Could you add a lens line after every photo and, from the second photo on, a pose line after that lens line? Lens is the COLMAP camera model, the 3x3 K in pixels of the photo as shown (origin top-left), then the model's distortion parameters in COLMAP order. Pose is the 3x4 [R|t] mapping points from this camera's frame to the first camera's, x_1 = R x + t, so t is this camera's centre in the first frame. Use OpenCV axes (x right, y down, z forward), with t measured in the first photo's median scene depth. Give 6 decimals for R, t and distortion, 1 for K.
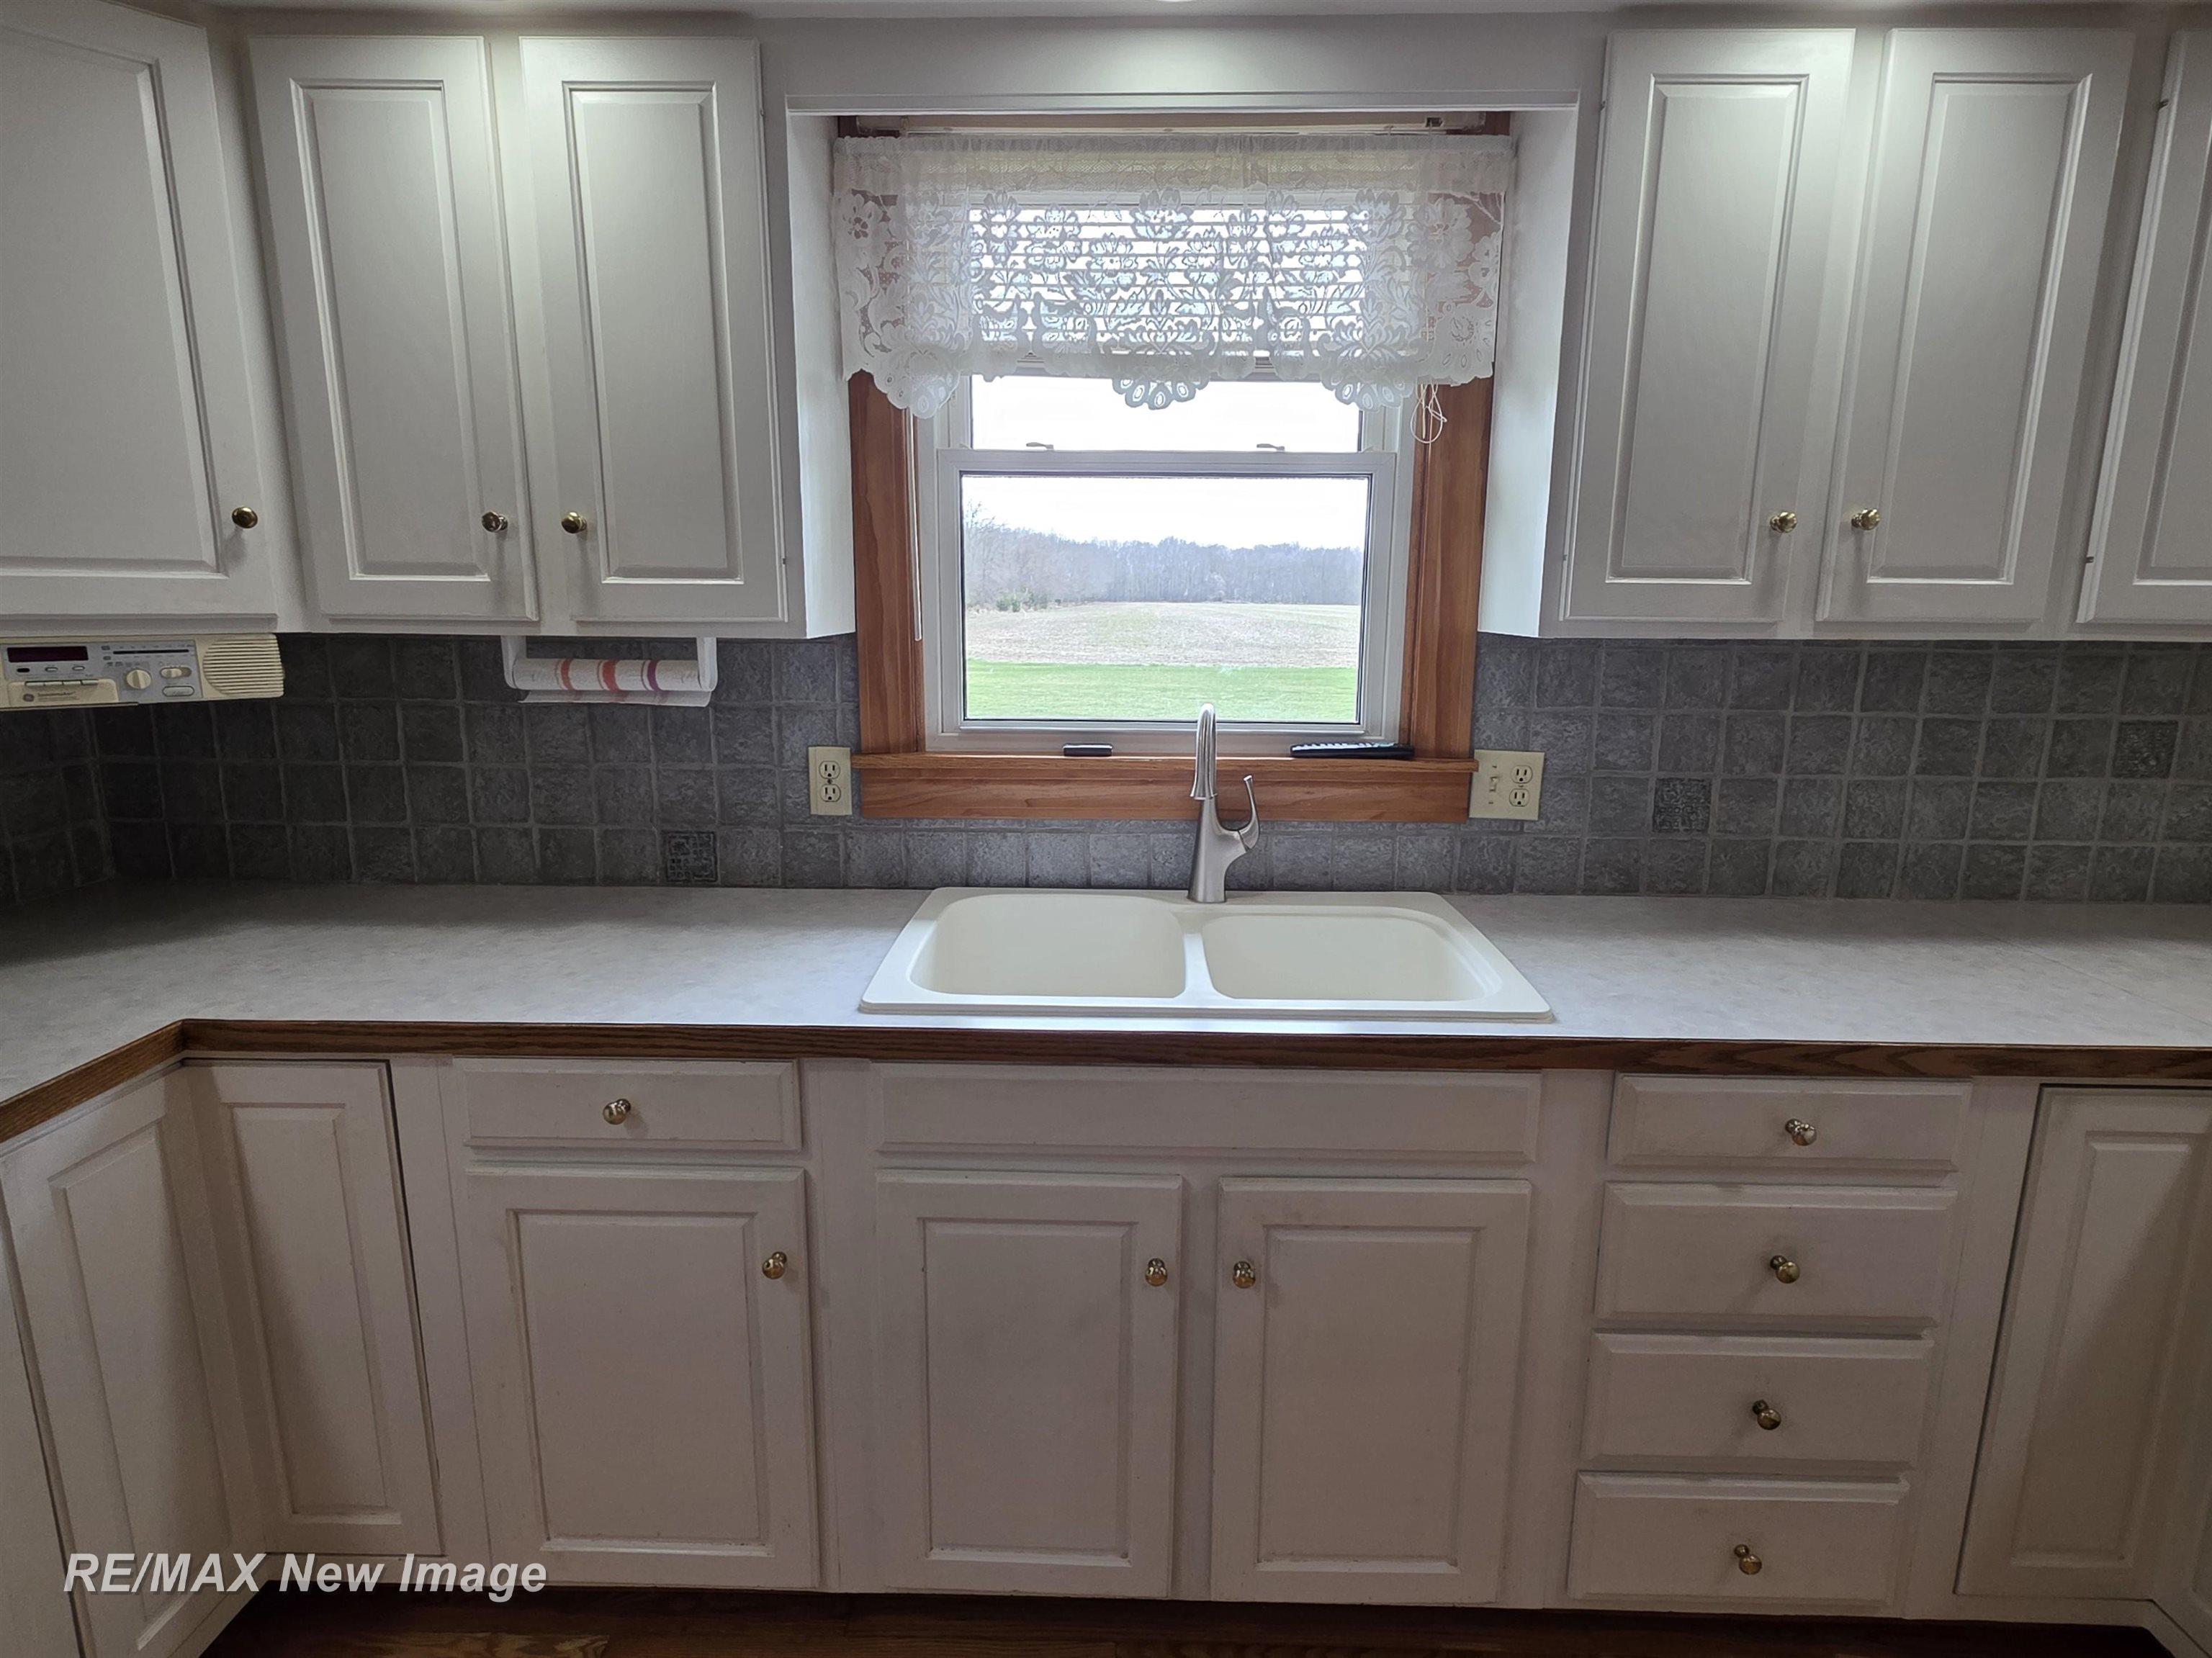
lens RADIAL K [[1136.5, 0, 1104.8], [0, 1136.5, 814.8], [0, 0, 1]] dist [0.006719, -0.002060]
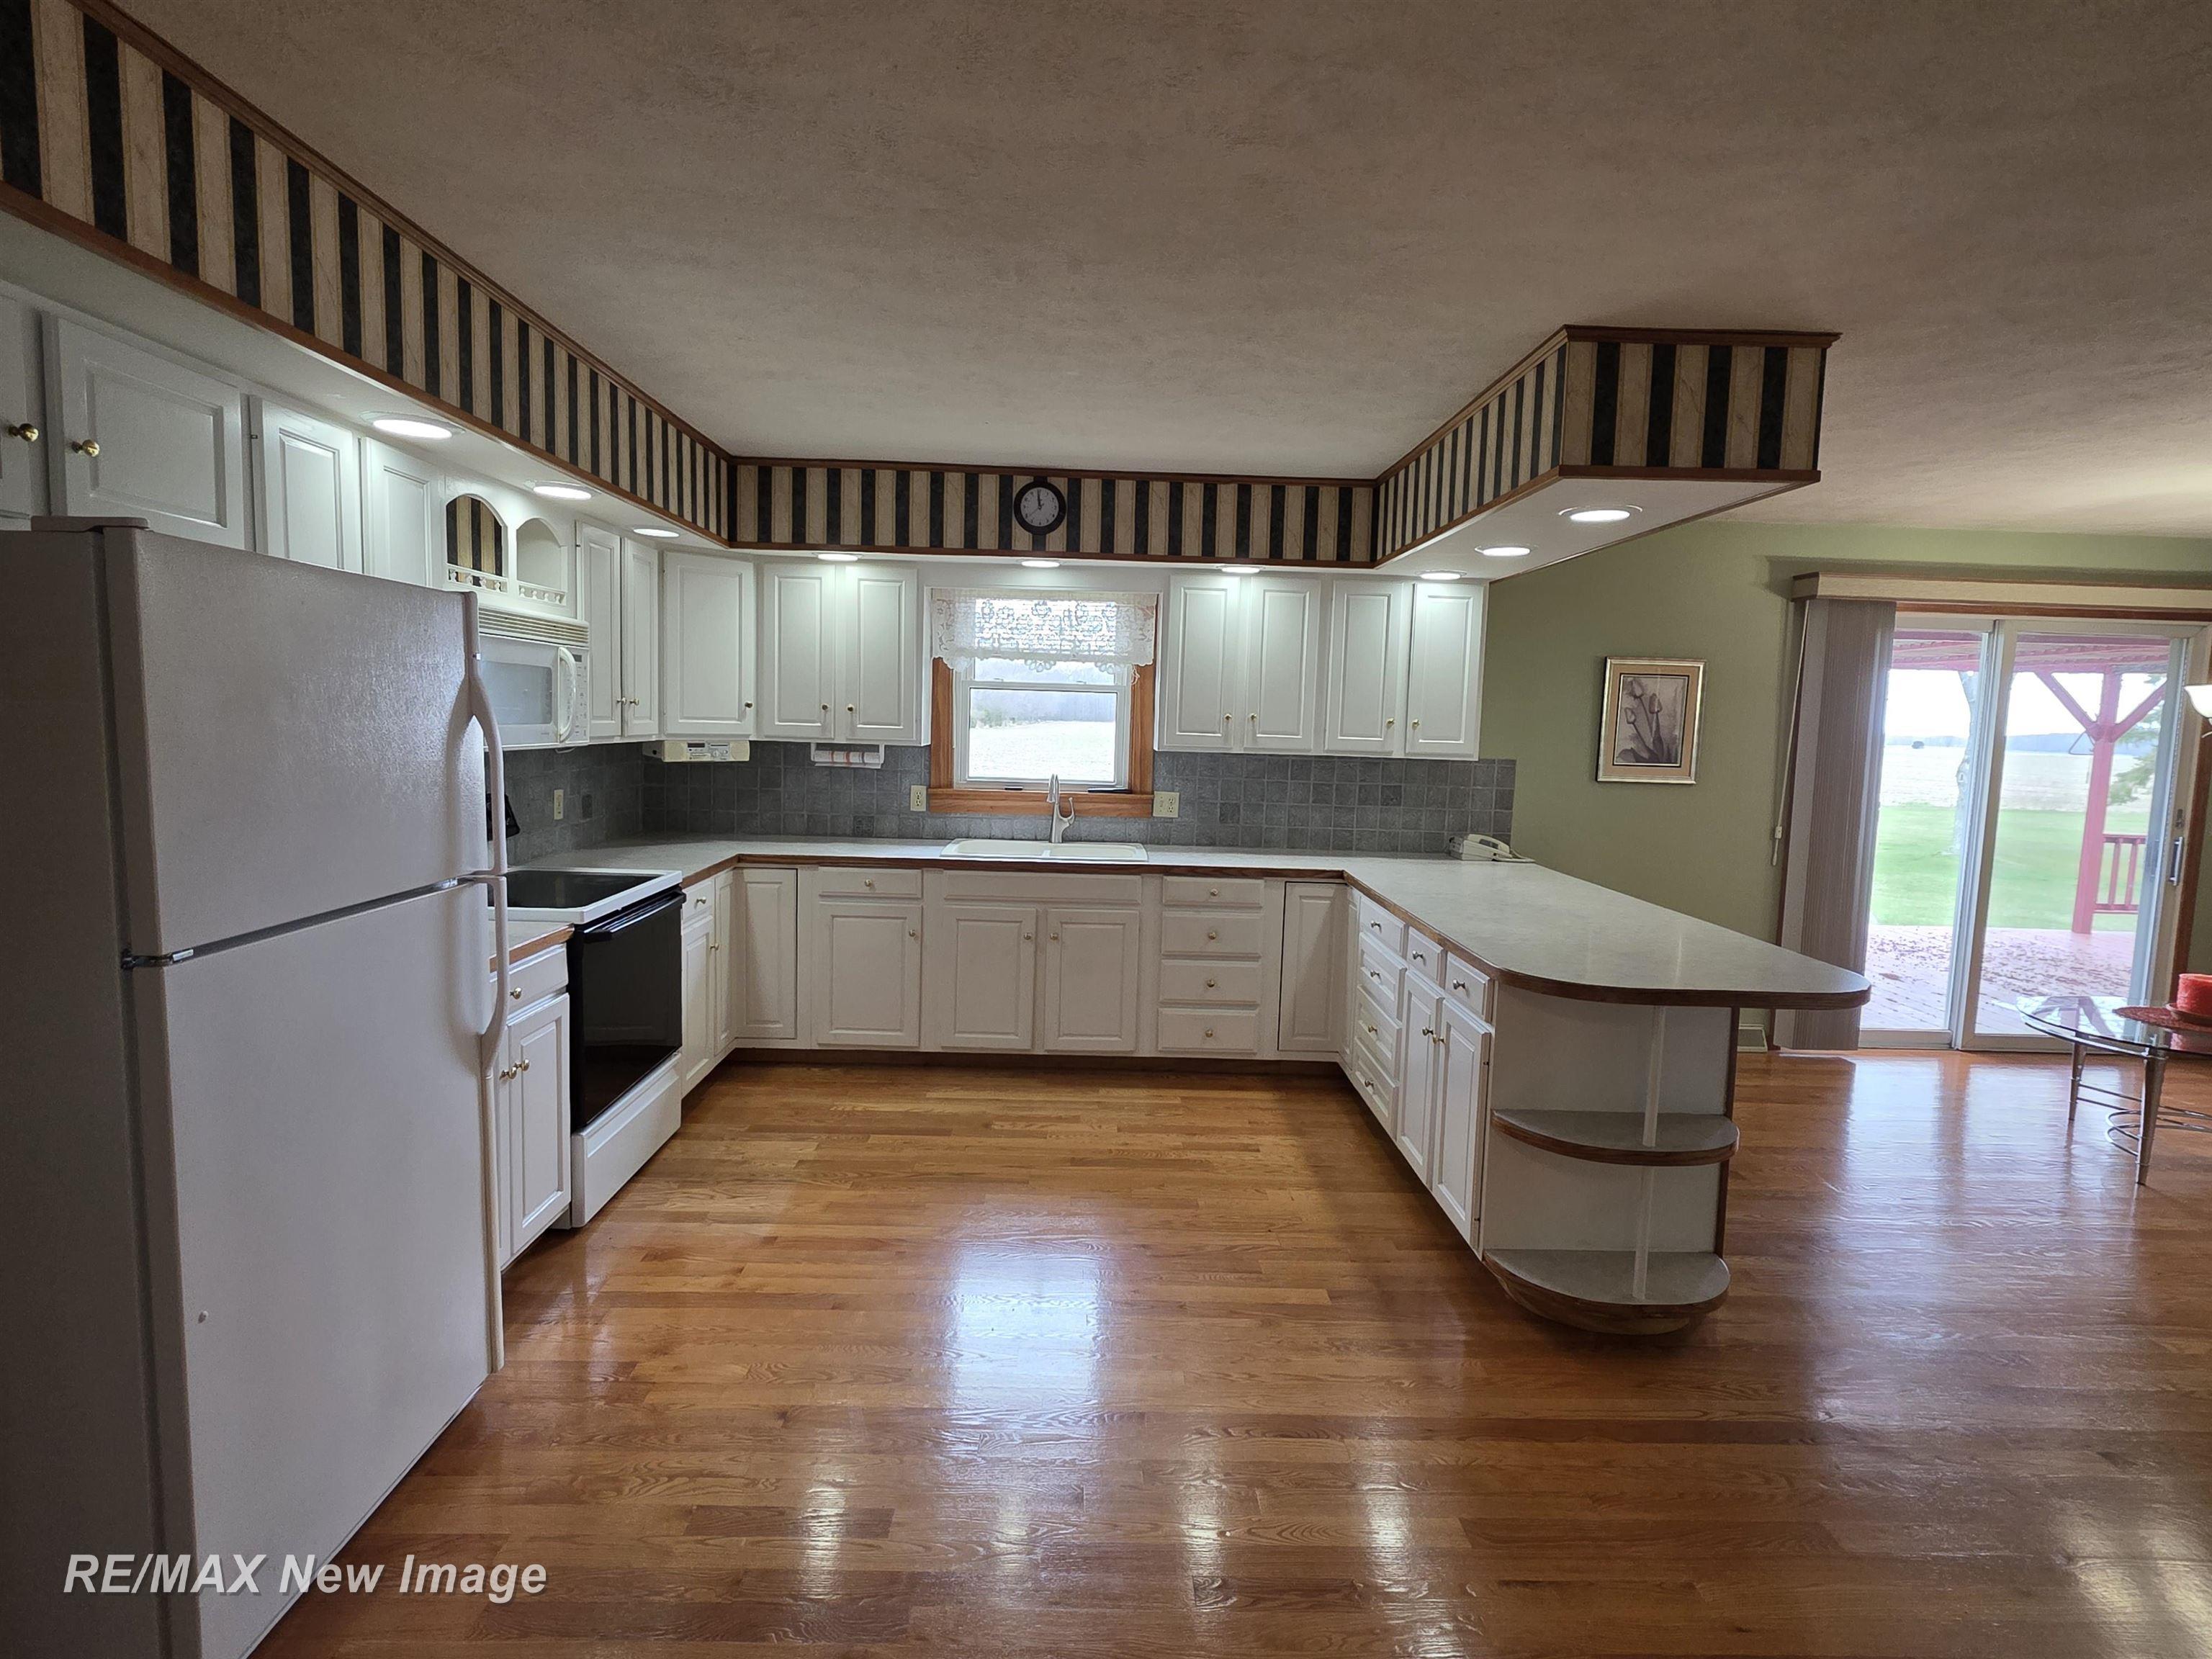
lens RADIAL K [[1136.6, 0, 1103.7], [0, 1136.6, 818.3], [0, 0, 1]] dist [0.006719, -0.002060]
pose [[0.998996, 0.019397, 0.040389, 0.094596], [-0.015308, 0.994952, -0.099181, 0.288083], [-0.042109, 0.098463, 0.994249, -1.757371]]
